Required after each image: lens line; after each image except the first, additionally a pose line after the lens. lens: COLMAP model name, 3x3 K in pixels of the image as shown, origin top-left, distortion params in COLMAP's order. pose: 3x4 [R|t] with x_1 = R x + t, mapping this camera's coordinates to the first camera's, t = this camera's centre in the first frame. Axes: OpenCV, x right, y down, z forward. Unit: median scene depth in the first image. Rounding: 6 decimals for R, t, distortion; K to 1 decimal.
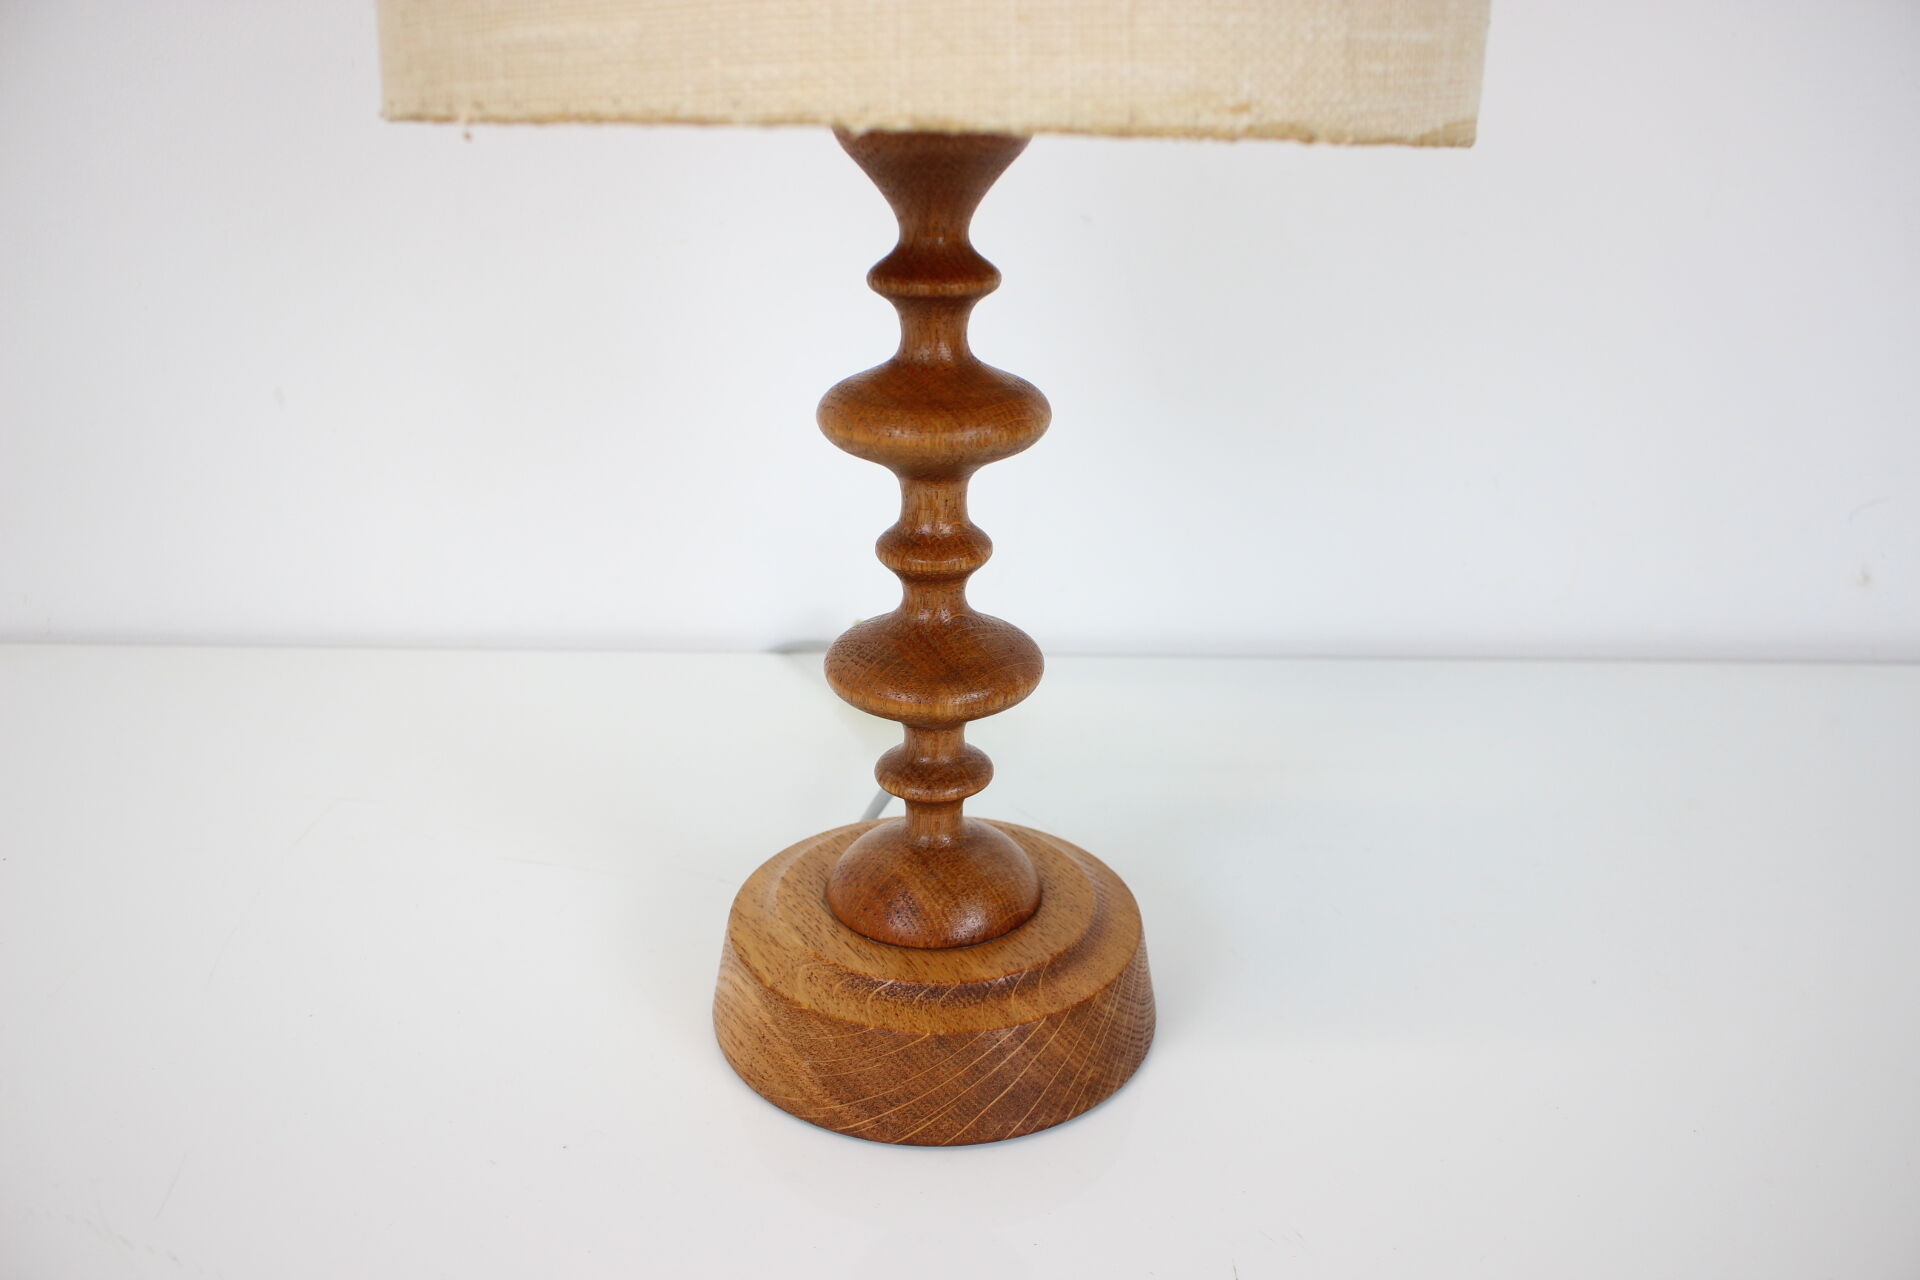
lens RADIAL K [[1549.5, 0, 970.9], [0, 1549.5, 648.1], [0, 0, 1]] dist [-0.104771, 0.003411]
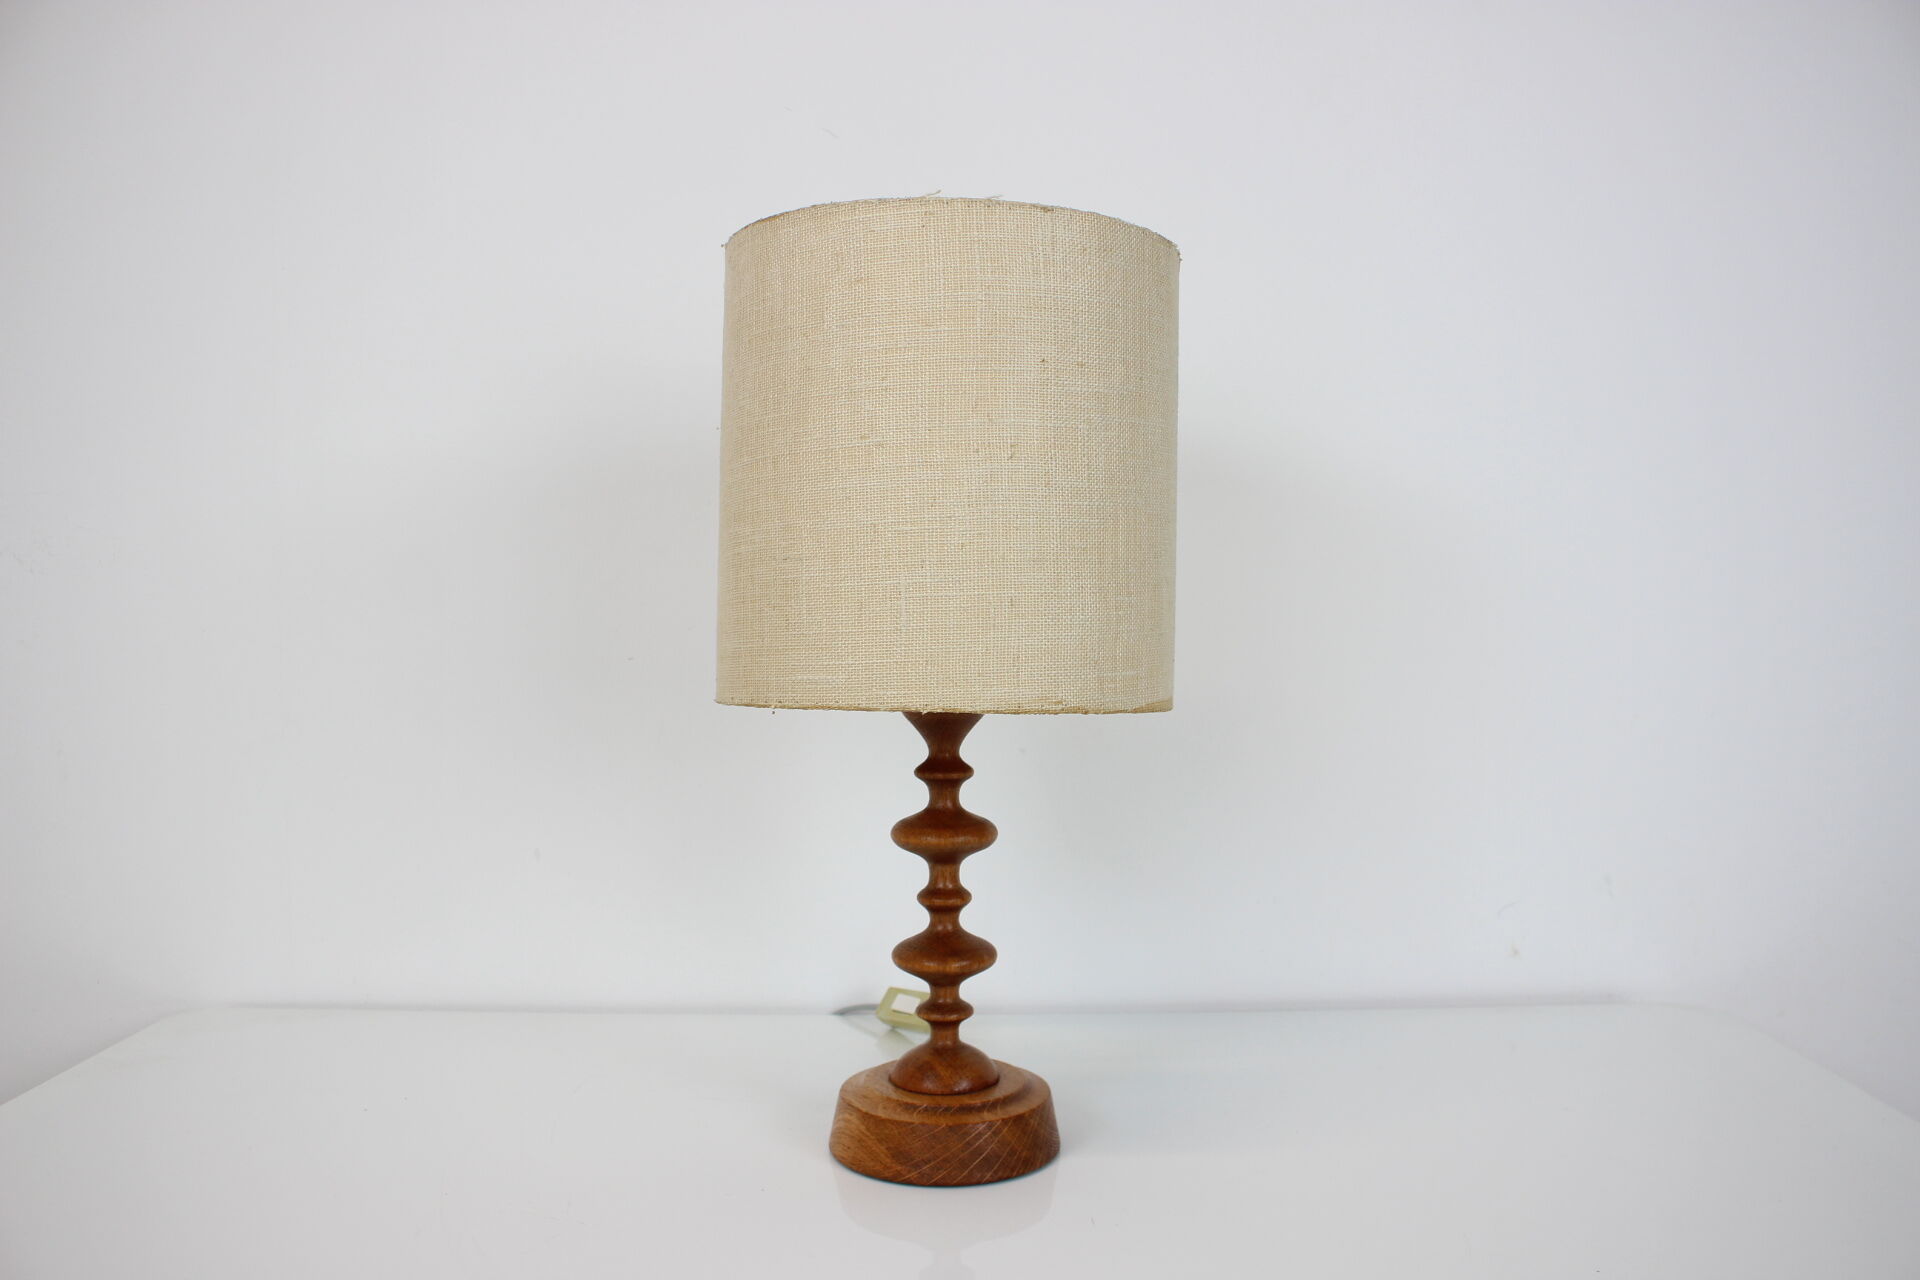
lens RADIAL K [[1549.5, 0, 960.6], [0, 1549.5, 647.7], [0, 0, 1]] dist [-0.104771, 0.003411]
pose [[0.999878, -0.008727, 0.012943, -0.026611], [0.012626, 0.939677, -0.341830, 0.349050], [-0.009179, 0.341952, 0.939673, -1.142213]]
